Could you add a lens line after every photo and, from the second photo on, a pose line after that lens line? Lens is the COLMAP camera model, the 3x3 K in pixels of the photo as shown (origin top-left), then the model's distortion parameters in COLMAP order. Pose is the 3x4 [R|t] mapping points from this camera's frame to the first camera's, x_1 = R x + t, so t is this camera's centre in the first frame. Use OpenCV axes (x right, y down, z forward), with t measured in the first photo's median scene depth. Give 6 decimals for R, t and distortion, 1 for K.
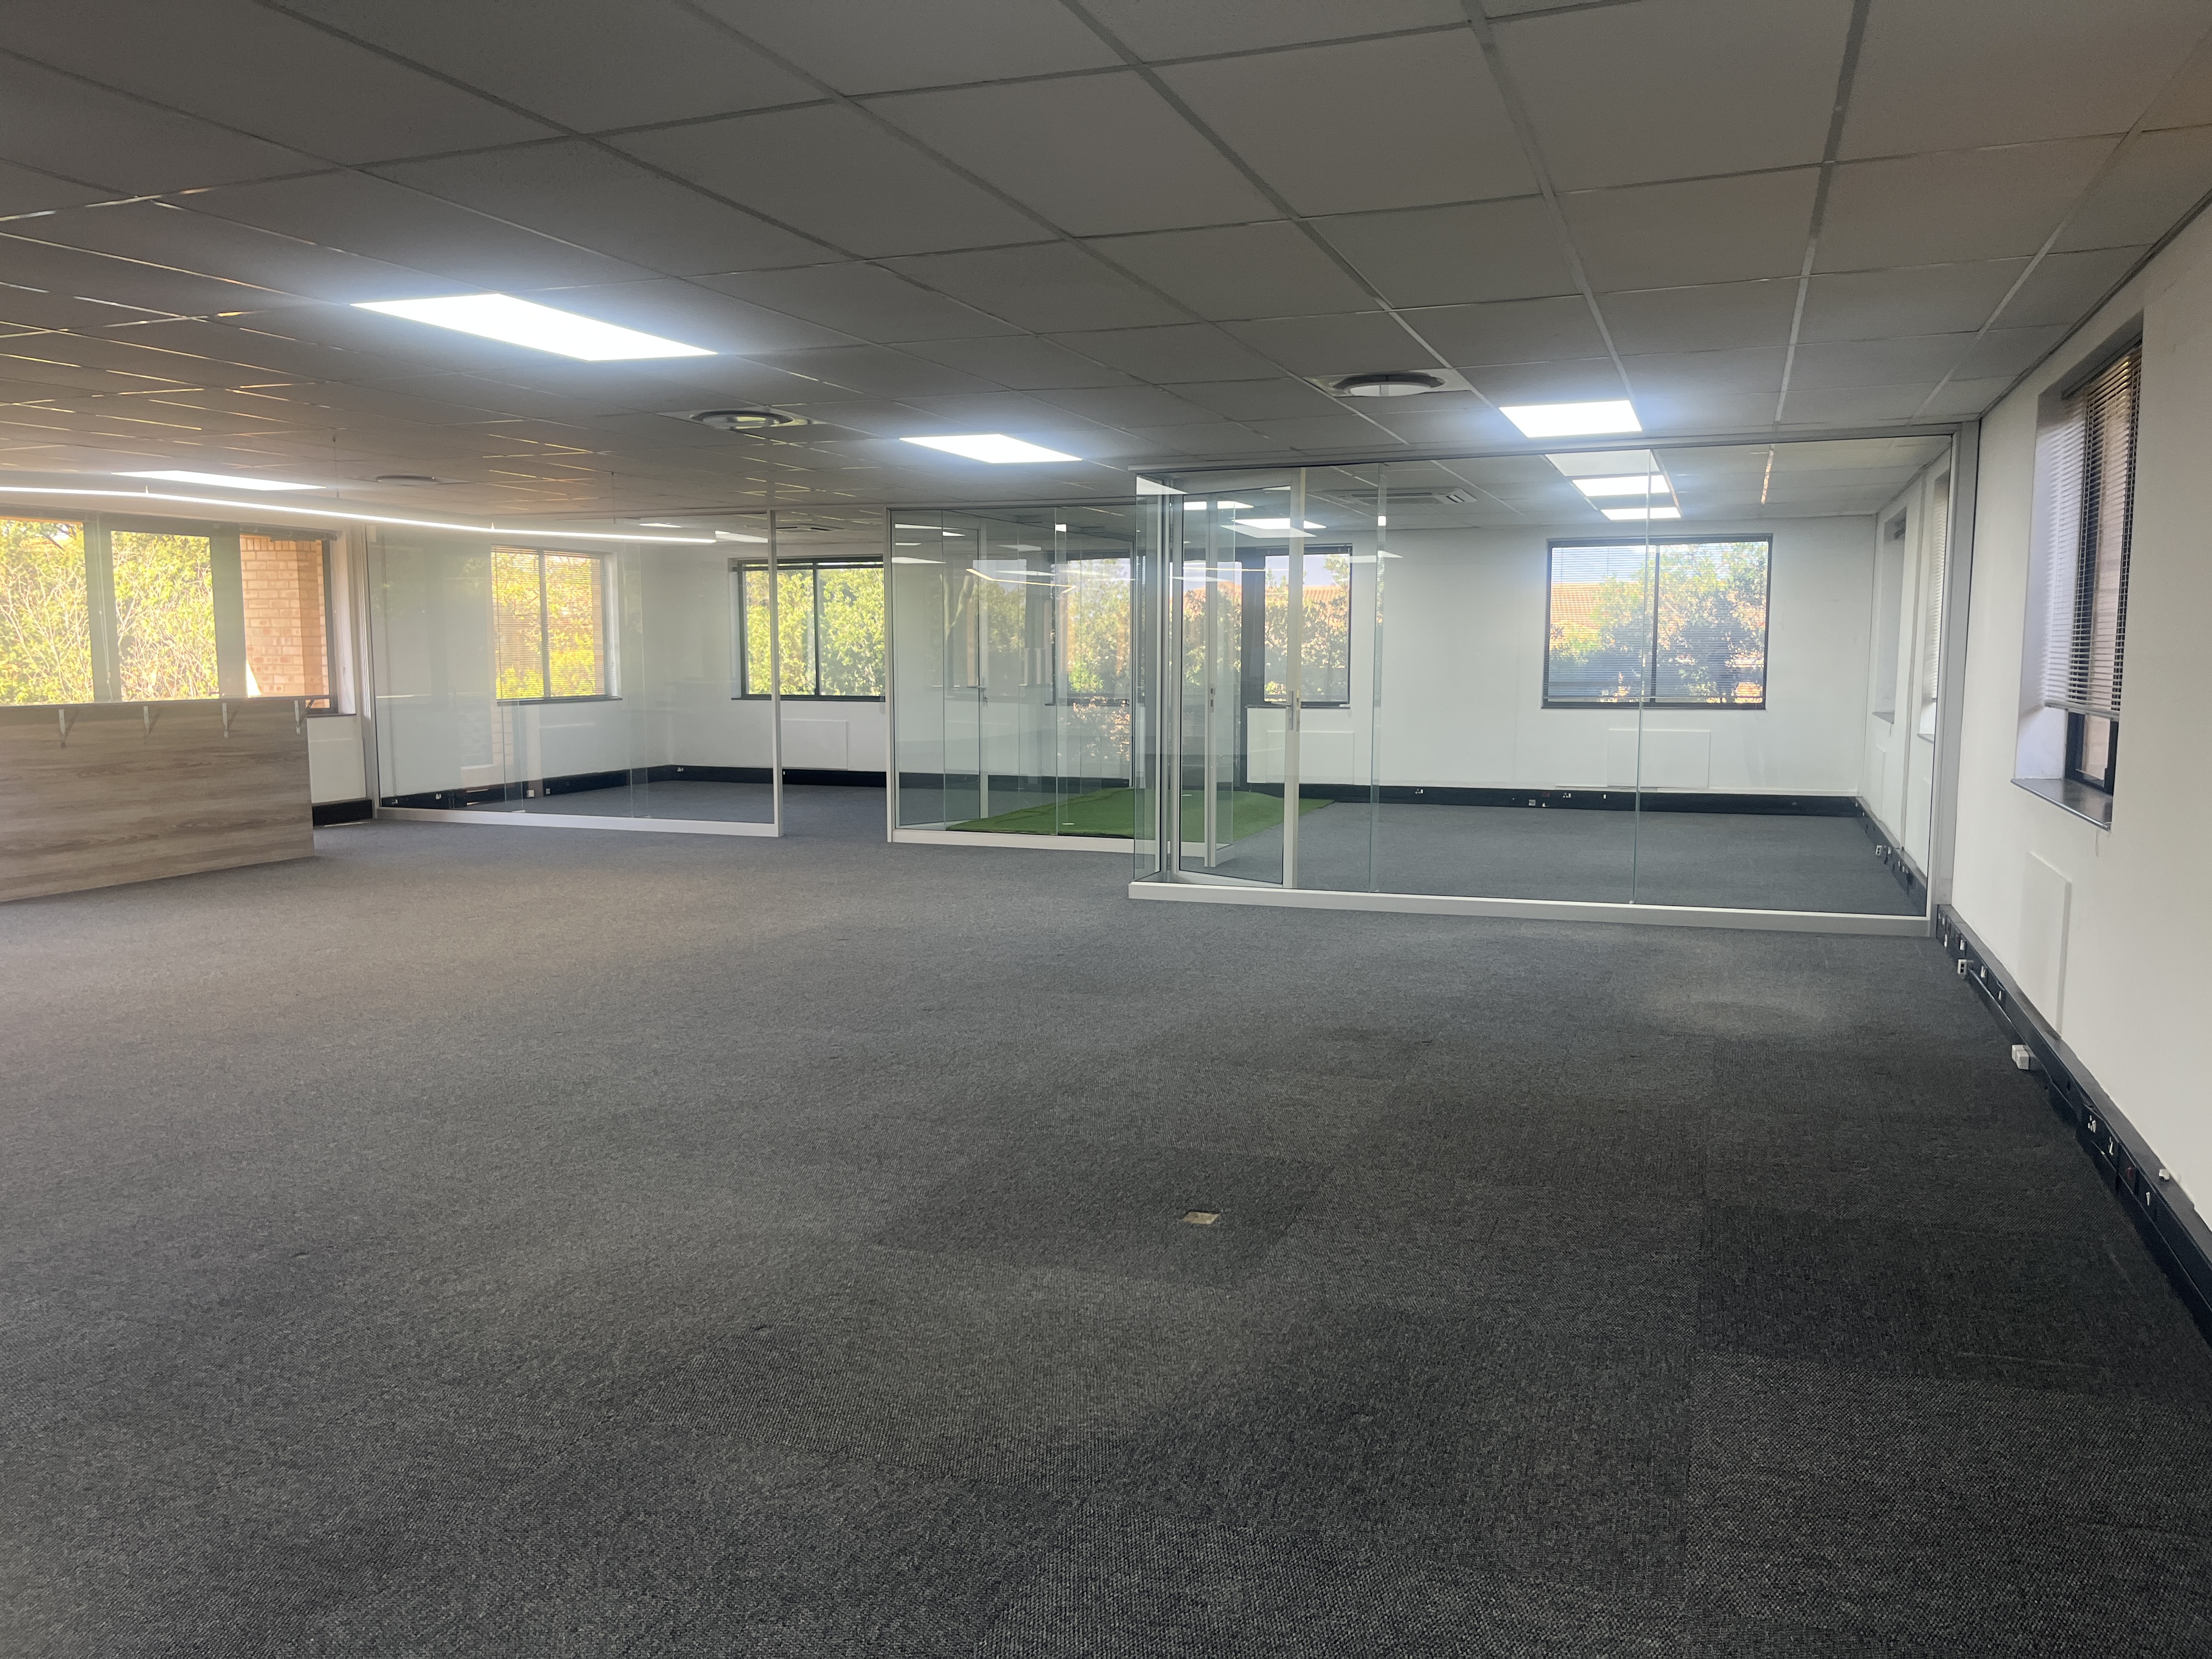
lens RADIAL K [[1659.8, 0, 1099.9], [0, 1659.8, 829.5], [0, 0, 1]] dist [0.010309, -0.007609]
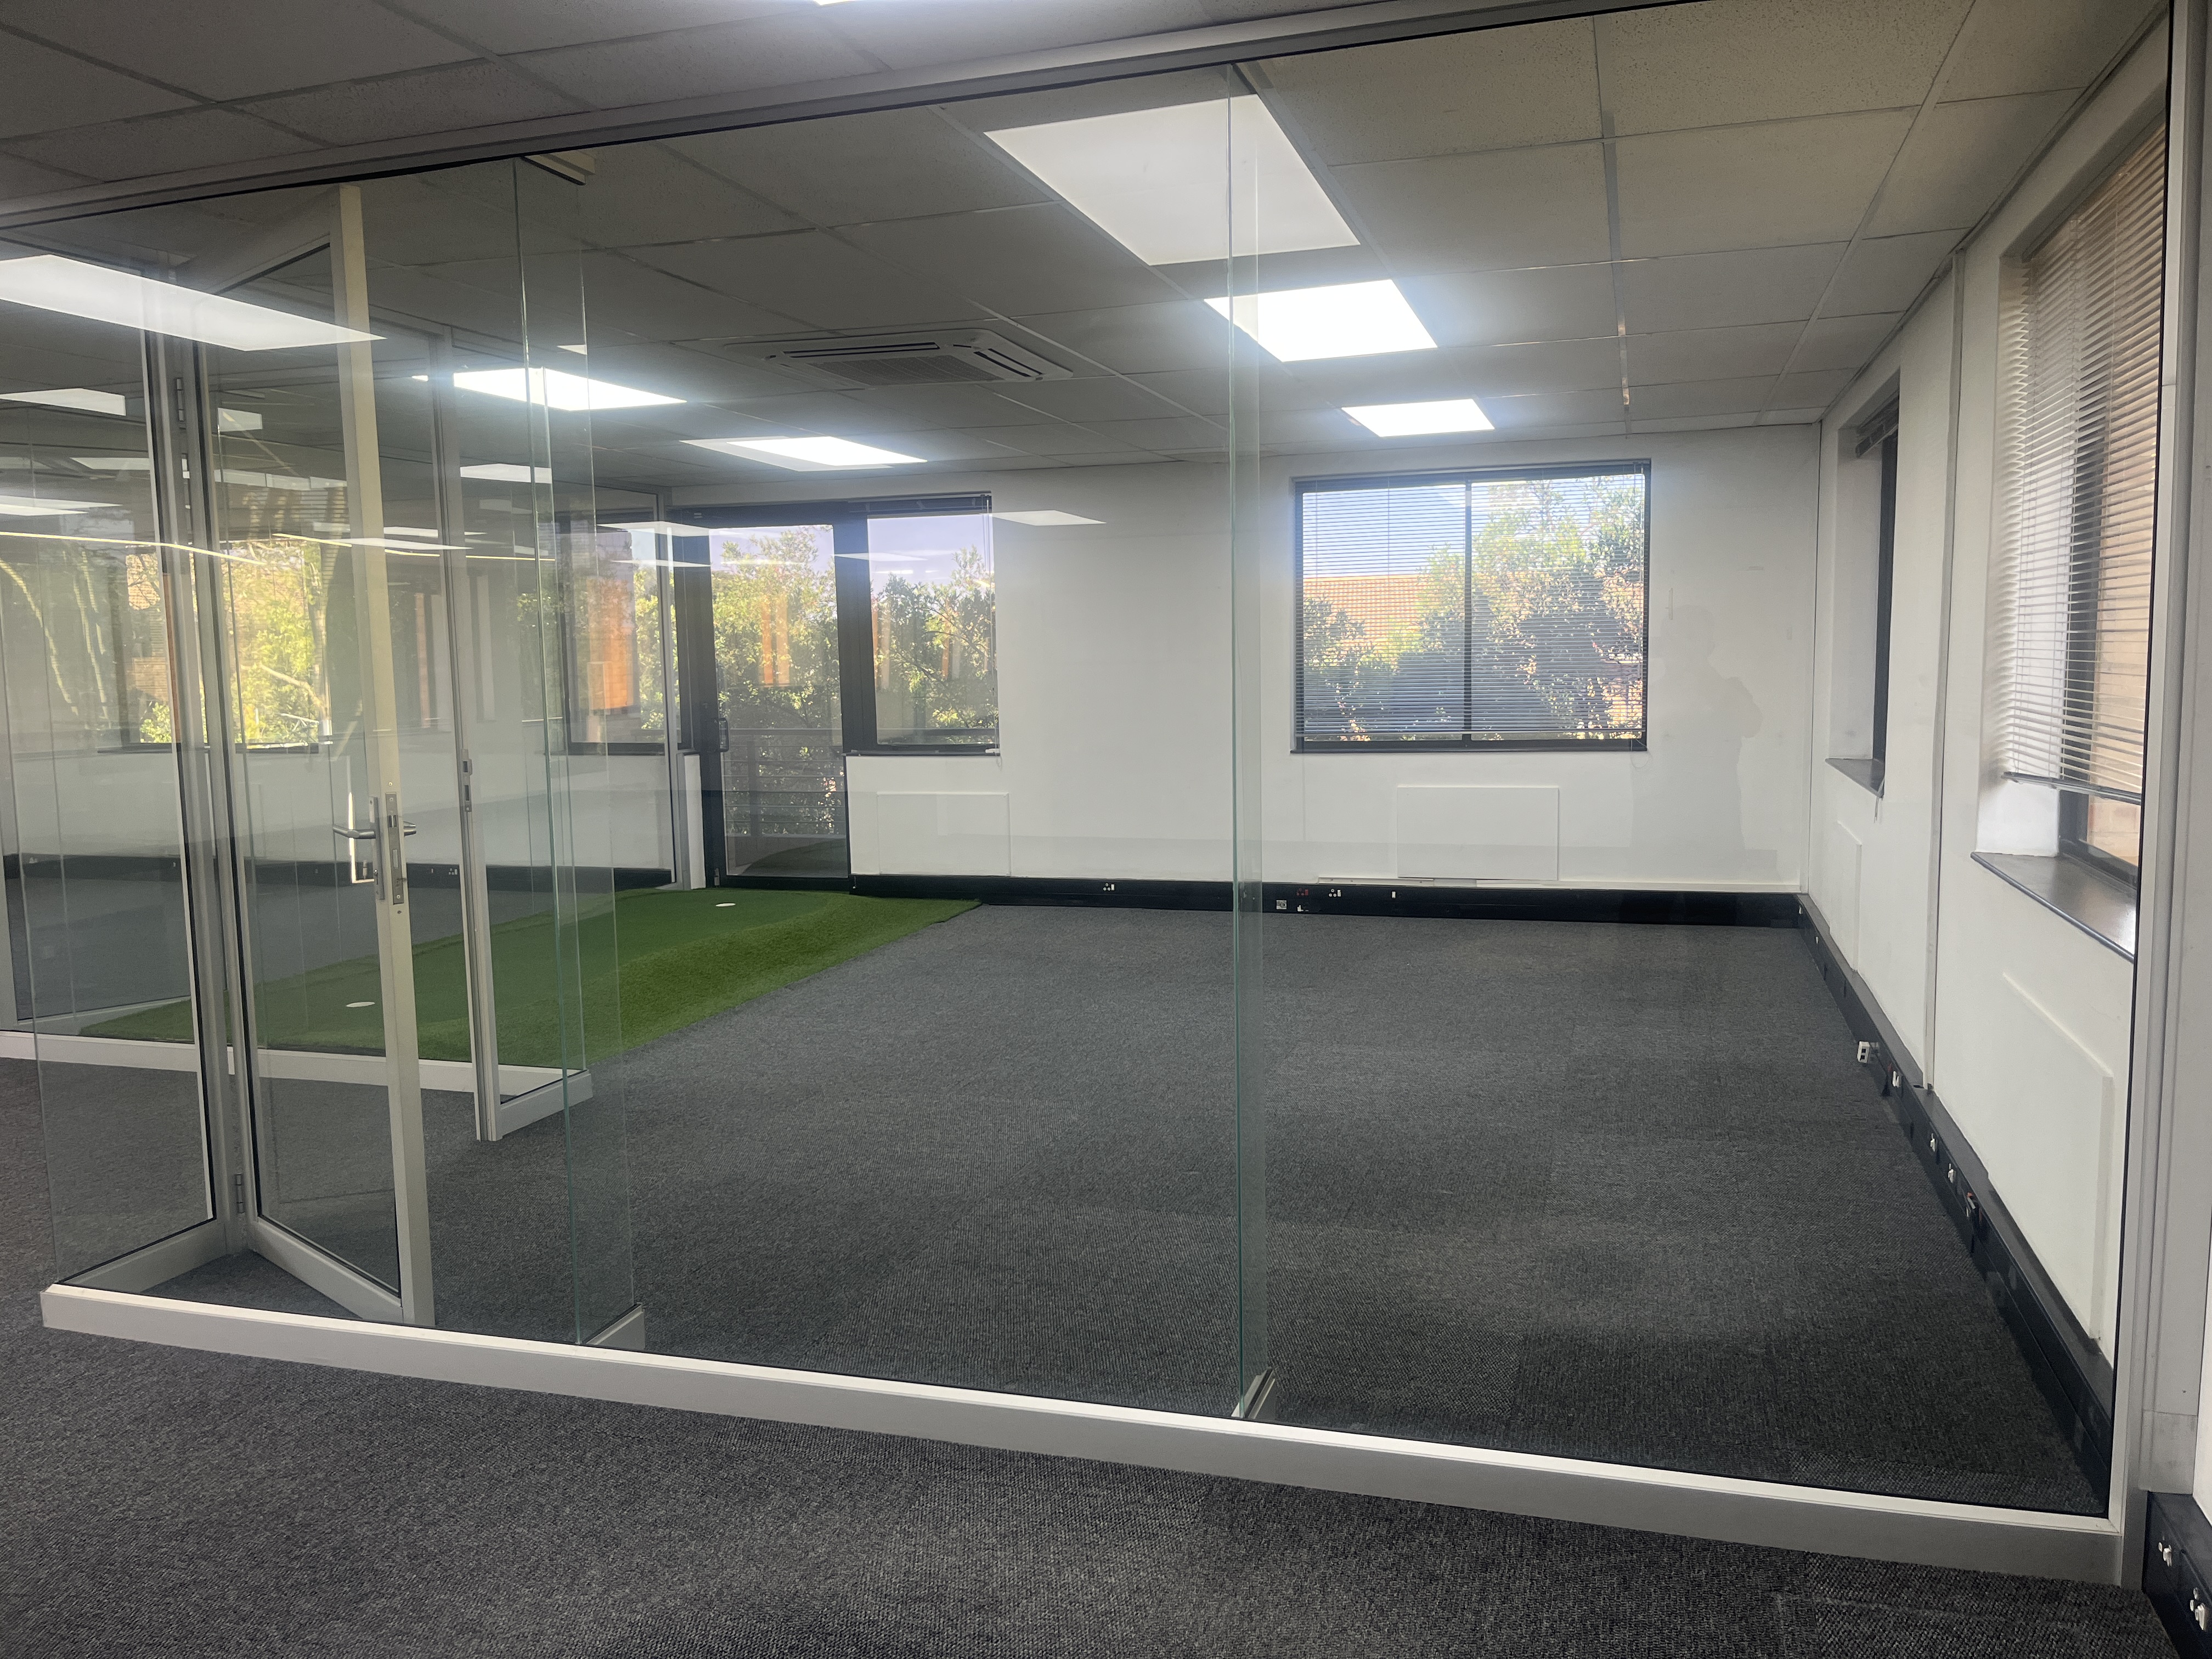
lens RADIAL K [[1659.8, 0, 1108.6], [0, 1659.8, 823.8], [0, 0, 1]] dist [0.010309, -0.007609]
pose [[0.998287, -0.024009, 0.053351, 0.164014], [0.024160, 0.999706, -0.002179, -0.046676], [-0.053283, 0.003465, 0.998573, 0.387603]]
